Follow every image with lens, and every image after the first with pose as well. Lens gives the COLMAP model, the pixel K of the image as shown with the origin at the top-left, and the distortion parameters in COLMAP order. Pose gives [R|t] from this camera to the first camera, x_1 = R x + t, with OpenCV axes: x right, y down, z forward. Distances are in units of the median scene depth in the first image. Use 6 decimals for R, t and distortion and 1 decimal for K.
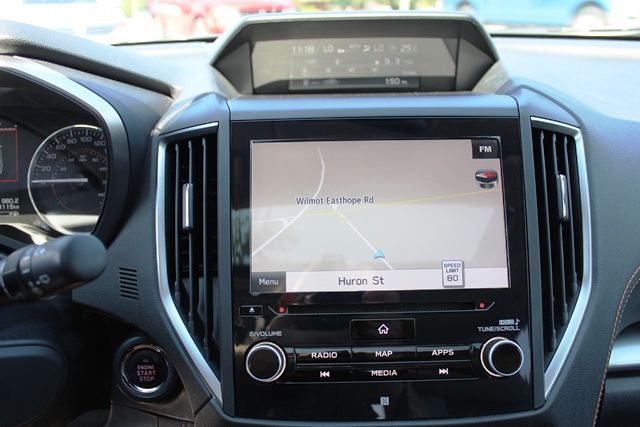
lens RADIAL K [[610.8, 0, 320.0], [0, 610.8, 213.5], [0, 0, 1]] dist [-0.064000, 0.005267]
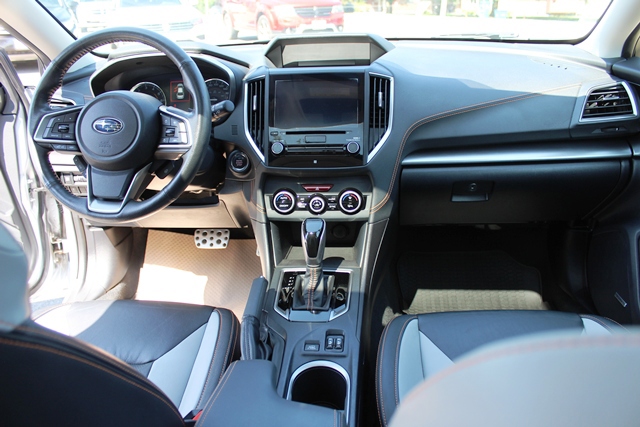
lens RADIAL K [[673.3, 0, 320.0], [0, 673.3, 213.5], [0, 0, 1]] dist [-0.008718, -0.003756]
pose [[0.994068, 0.014520, -0.107791, 0.439945], [-0.015016, 0.999880, -0.003792, 0.508114], [0.107723, 0.005388, 0.994166, -2.128528]]
